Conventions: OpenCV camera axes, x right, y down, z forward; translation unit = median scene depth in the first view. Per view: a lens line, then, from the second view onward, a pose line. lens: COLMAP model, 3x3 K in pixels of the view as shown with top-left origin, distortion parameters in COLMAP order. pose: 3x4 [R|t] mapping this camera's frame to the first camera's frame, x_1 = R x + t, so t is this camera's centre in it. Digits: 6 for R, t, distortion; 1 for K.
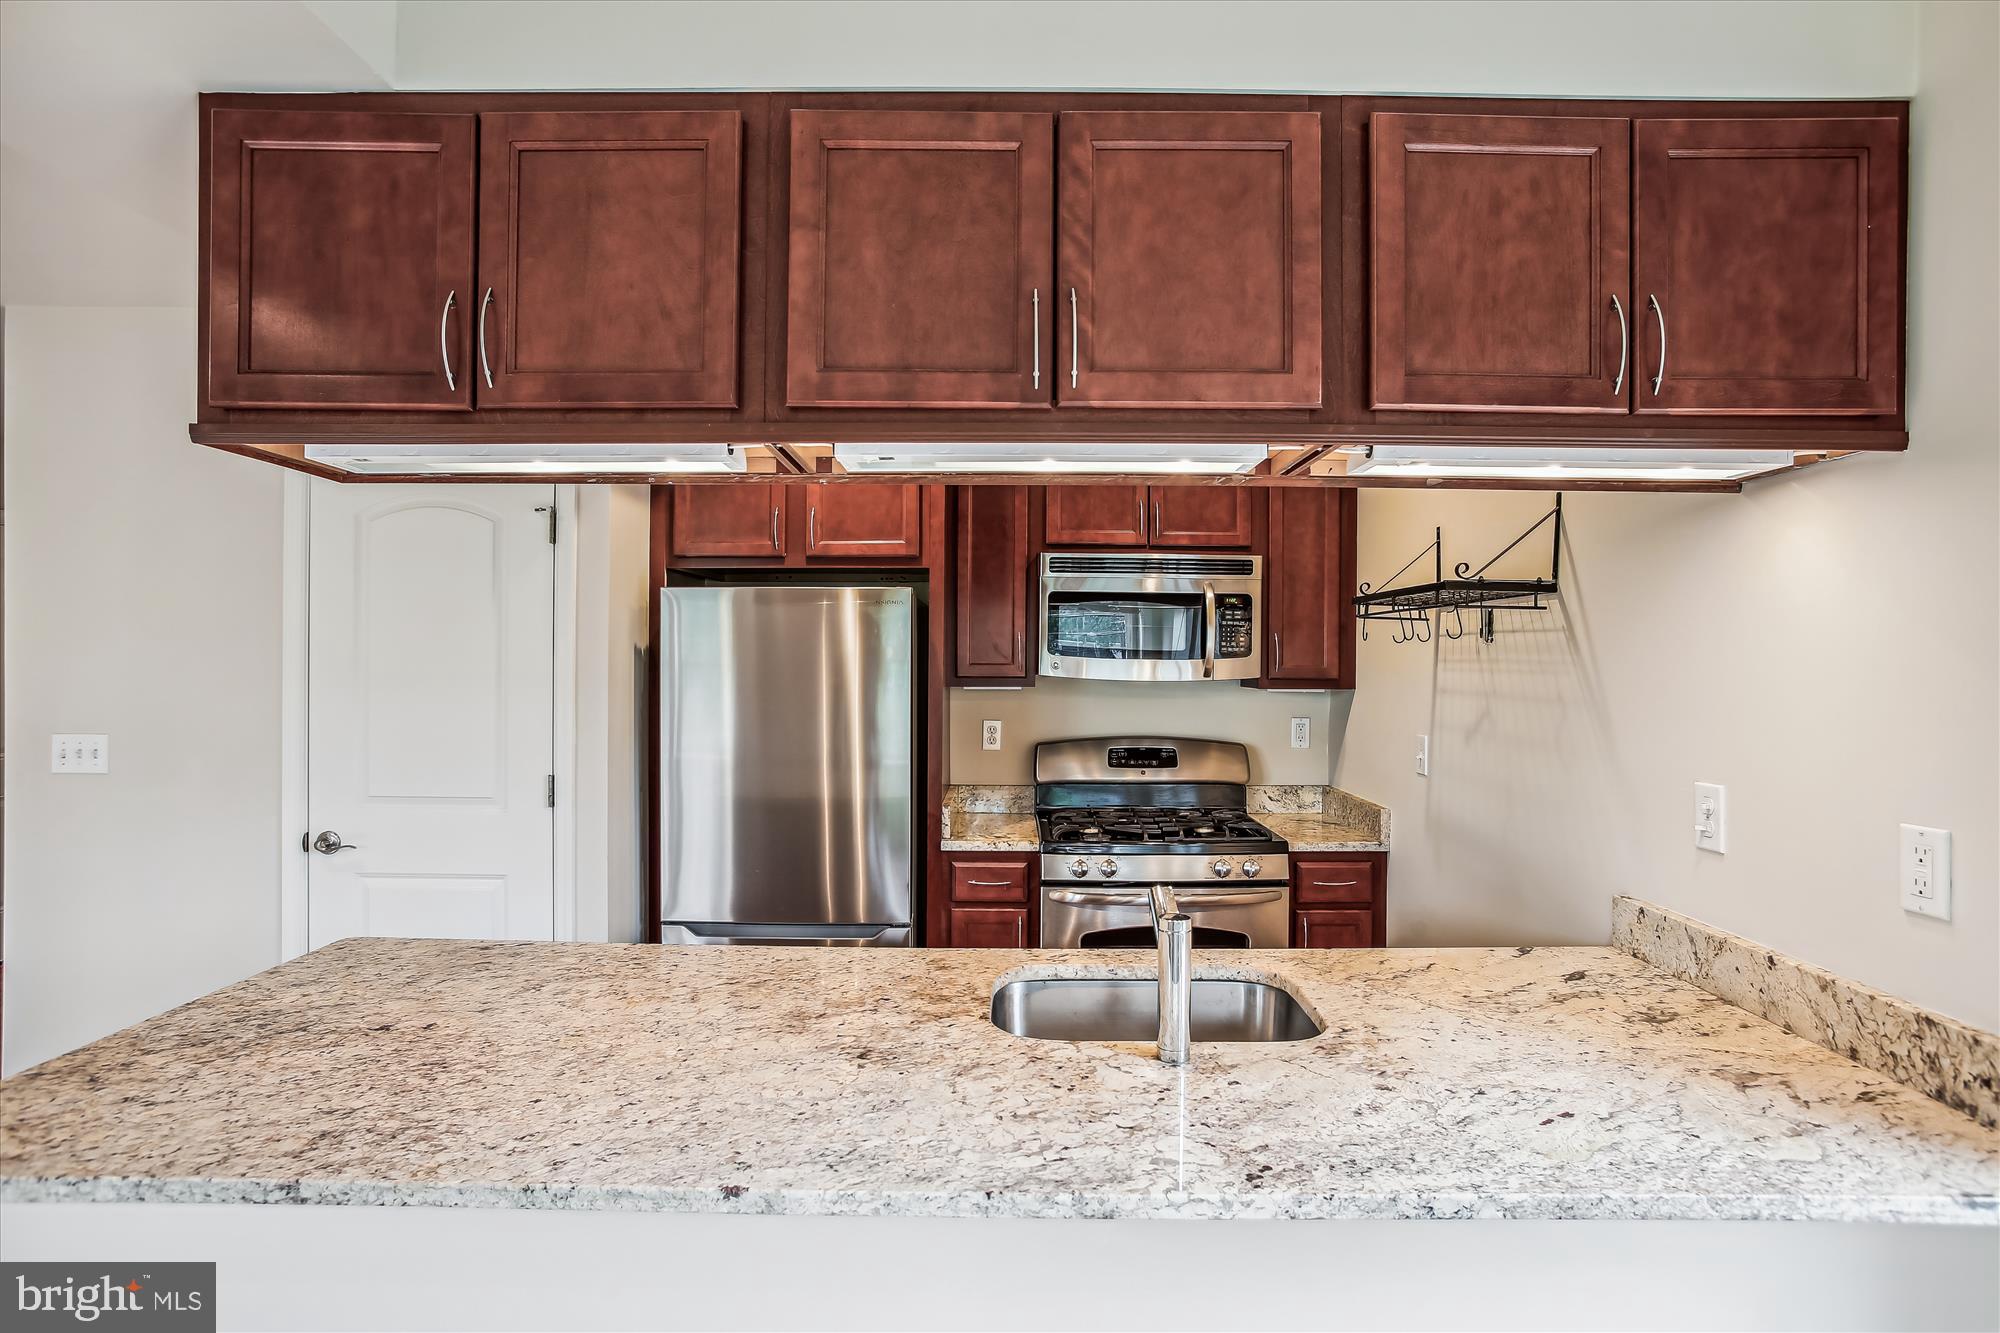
lens RADIAL K [[963.9, 0, 1000.0], [0, 963.9, 666.5], [0, 0, 1]] dist [-0.060869, 0.033102]
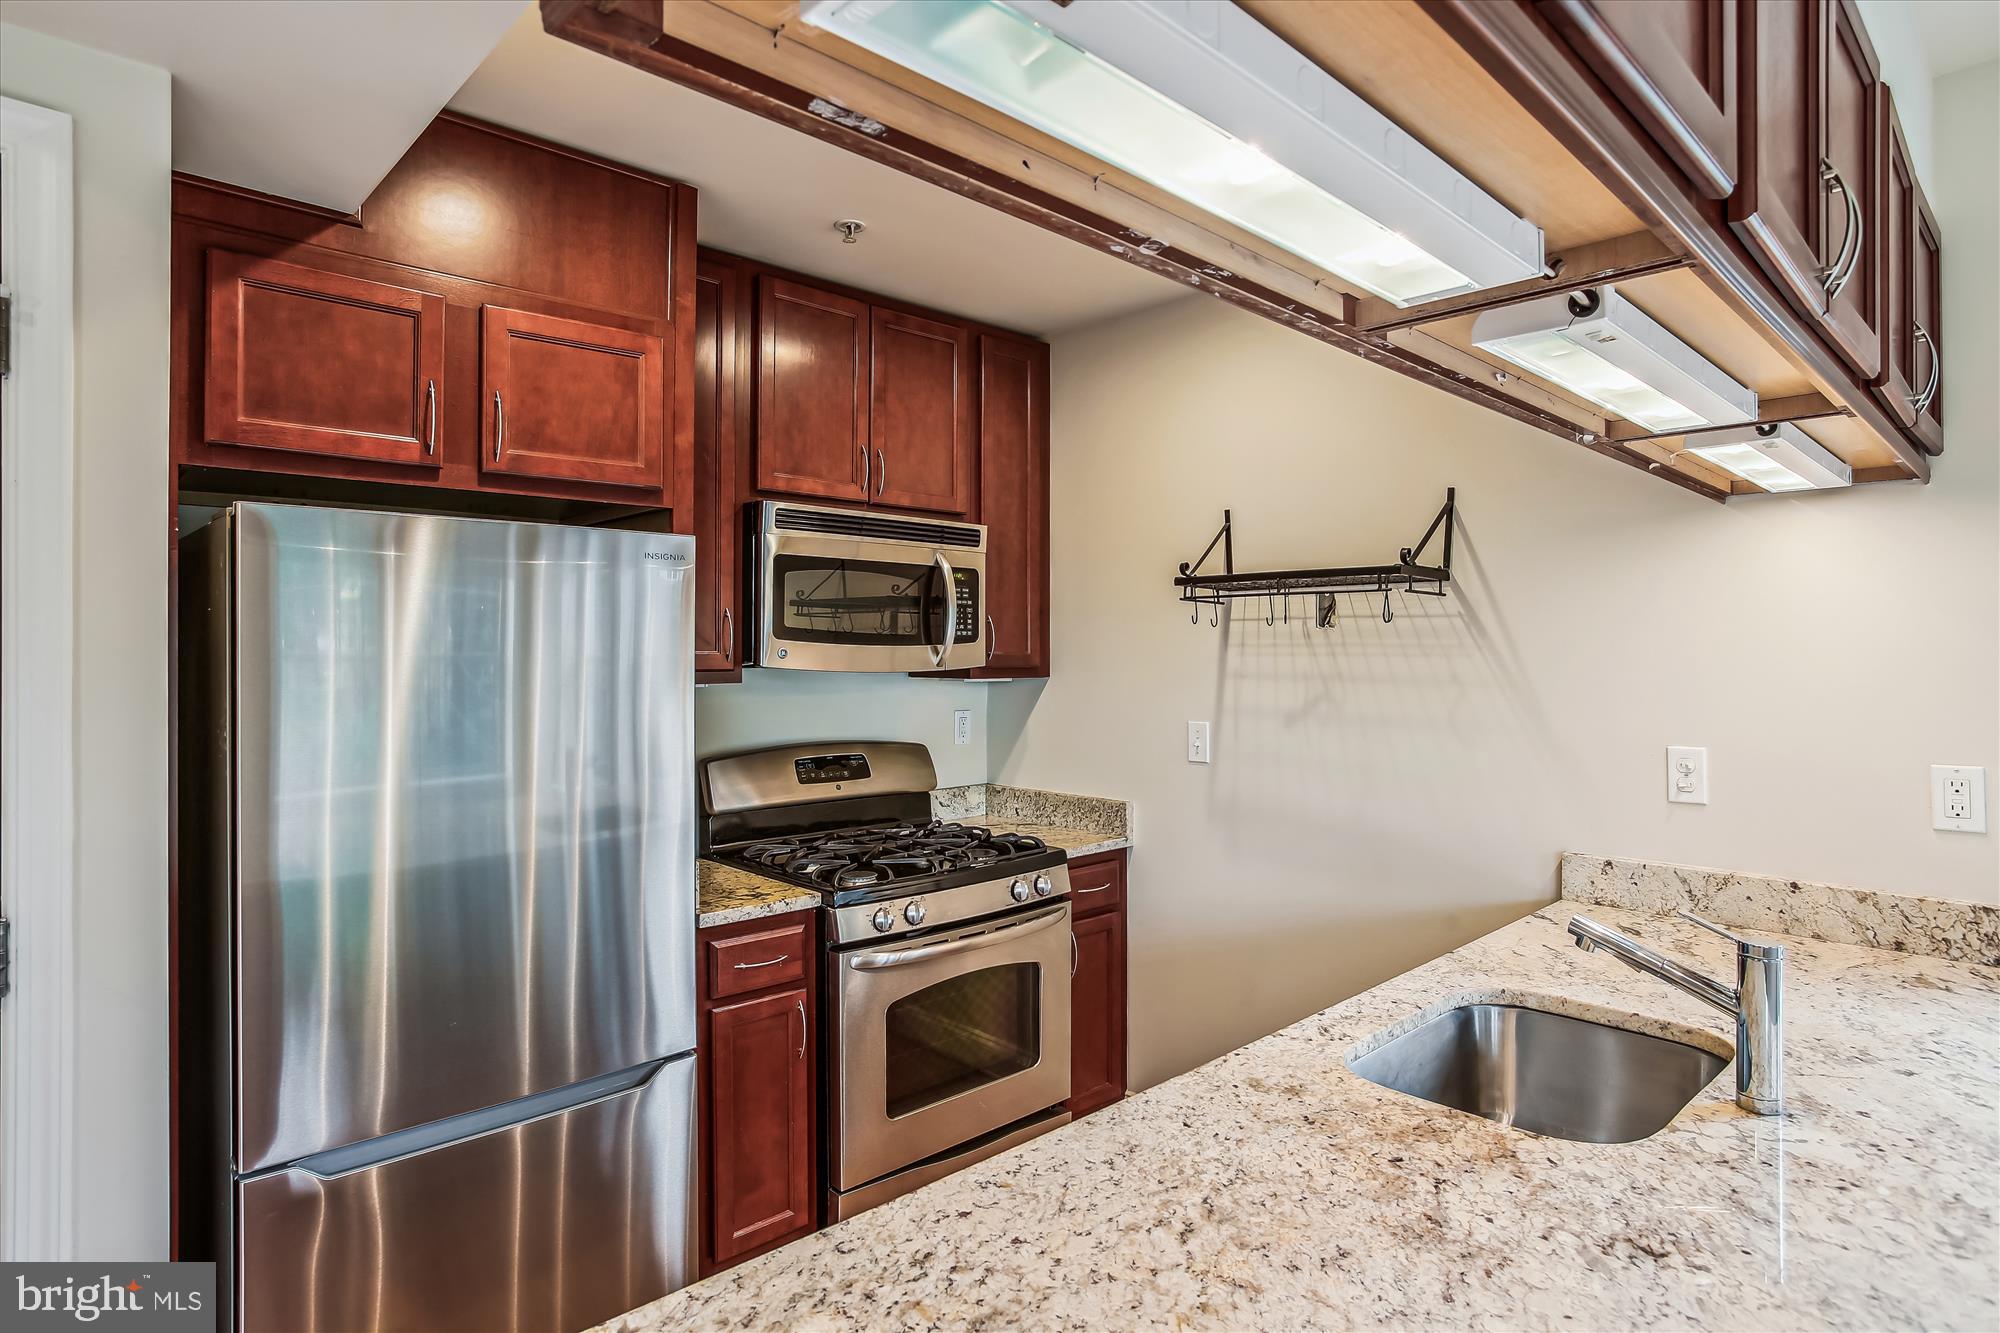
lens RADIAL K [[1032.7, 0, 1000.0], [0, 1032.7, 666.5], [0, 0, 1]] dist [-0.066661, 0.037436]
pose [[0.748791, -0.016829, 0.662592, -0.480100], [0.009560, 0.999848, 0.014592, -0.002074], [-0.662737, -0.004592, 0.748838, 0.409167]]
